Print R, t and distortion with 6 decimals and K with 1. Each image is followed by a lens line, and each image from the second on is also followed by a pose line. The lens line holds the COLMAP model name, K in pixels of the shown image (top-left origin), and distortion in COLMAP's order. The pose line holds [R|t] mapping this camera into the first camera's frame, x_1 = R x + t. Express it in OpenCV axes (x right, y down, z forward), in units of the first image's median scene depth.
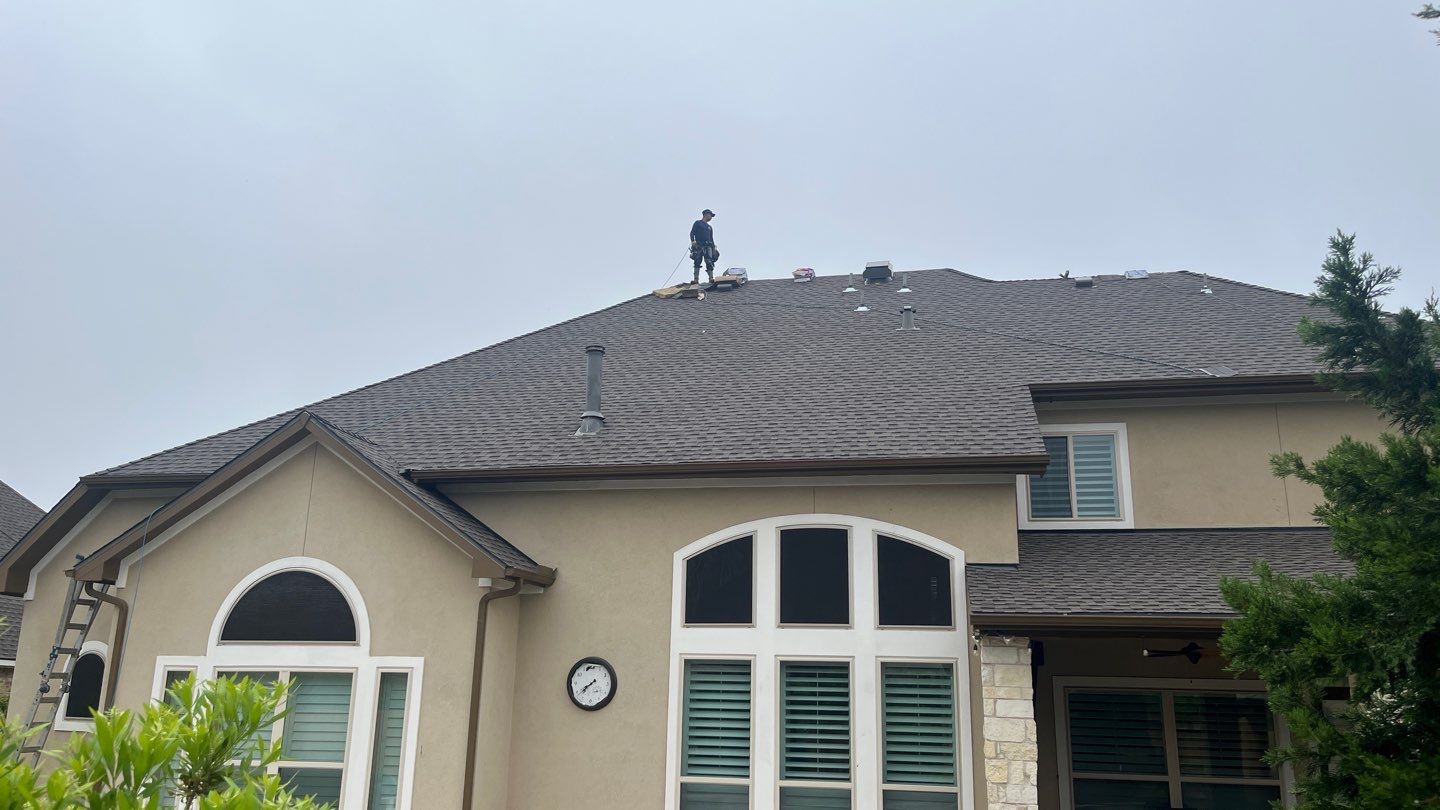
lens RADIAL K [[1094.9, 0, 719.5], [0, 1094.9, 405.0], [0, 0, 1]] dist [0.043241, -0.039933]
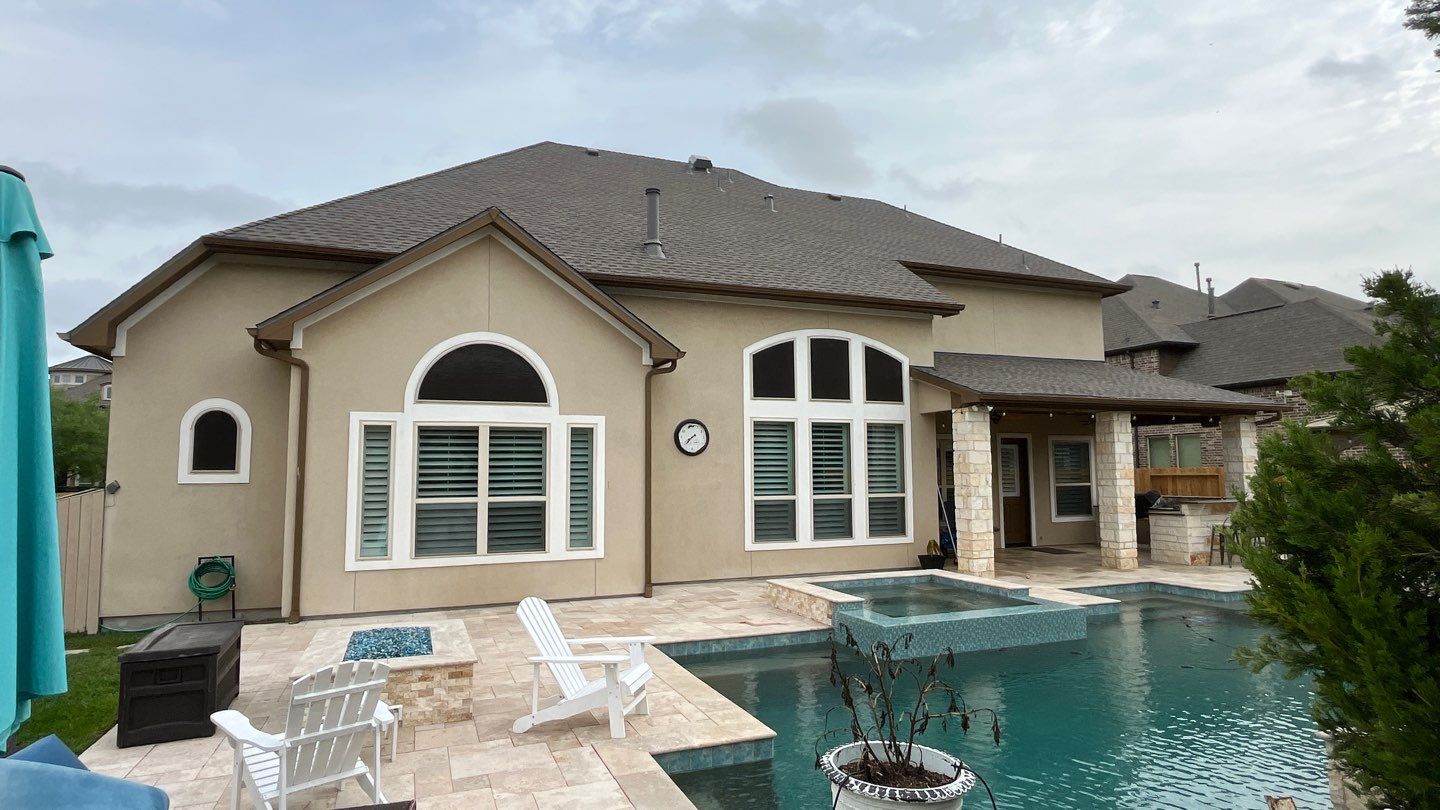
lens RADIAL K [[773.1, 0, 719.0], [0, 773.1, 405.2], [0, 0, 1]] dist [-0.006815, -0.002869]
pose [[0.833830, 0.021779, 0.551592, -0.644566], [-0.120131, 0.982433, 0.142810, 0.068300], [-0.538791, -0.185343, 0.821798, 0.176139]]
